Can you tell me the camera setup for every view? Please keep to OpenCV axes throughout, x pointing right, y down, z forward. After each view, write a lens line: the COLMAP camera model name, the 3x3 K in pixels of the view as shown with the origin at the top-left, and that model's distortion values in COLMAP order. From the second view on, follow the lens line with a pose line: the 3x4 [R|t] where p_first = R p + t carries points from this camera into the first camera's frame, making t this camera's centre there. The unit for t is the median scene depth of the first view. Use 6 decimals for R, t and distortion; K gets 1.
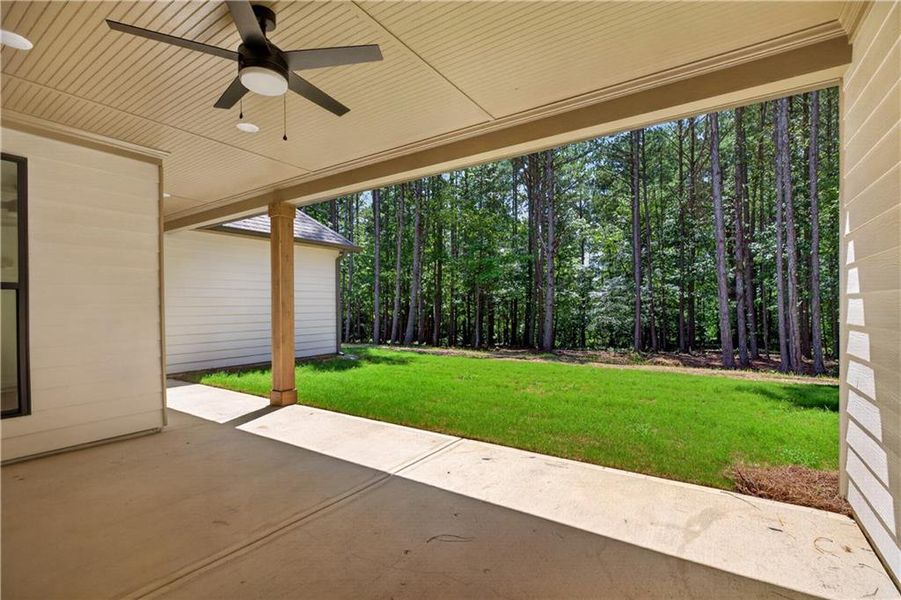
lens RADIAL K [[409.1, 0, 454.9], [0, 409.1, 308.1], [0, 0, 1]] dist [-0.002611, -0.000158]
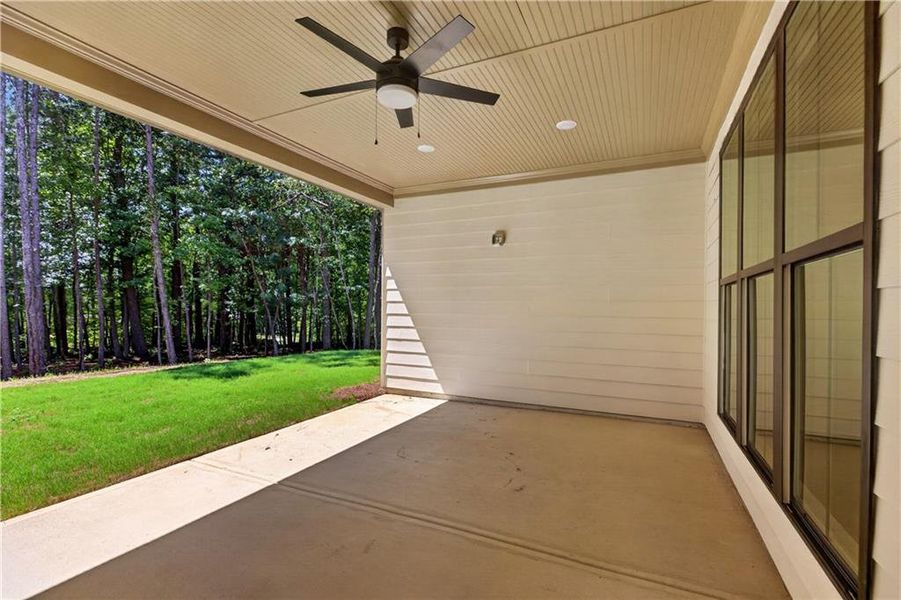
lens RADIAL K [[409.1, 0, 454.9], [0, 409.1, 308.1], [0, 0, 1]] dist [-0.002611, -0.000158]
pose [[-0.143391, 0.001238, 0.989665, -1.149551], [0.004467, 0.999990, -0.000604, 0.002975], [-0.989656, 0.004334, -0.143395, 0.722558]]
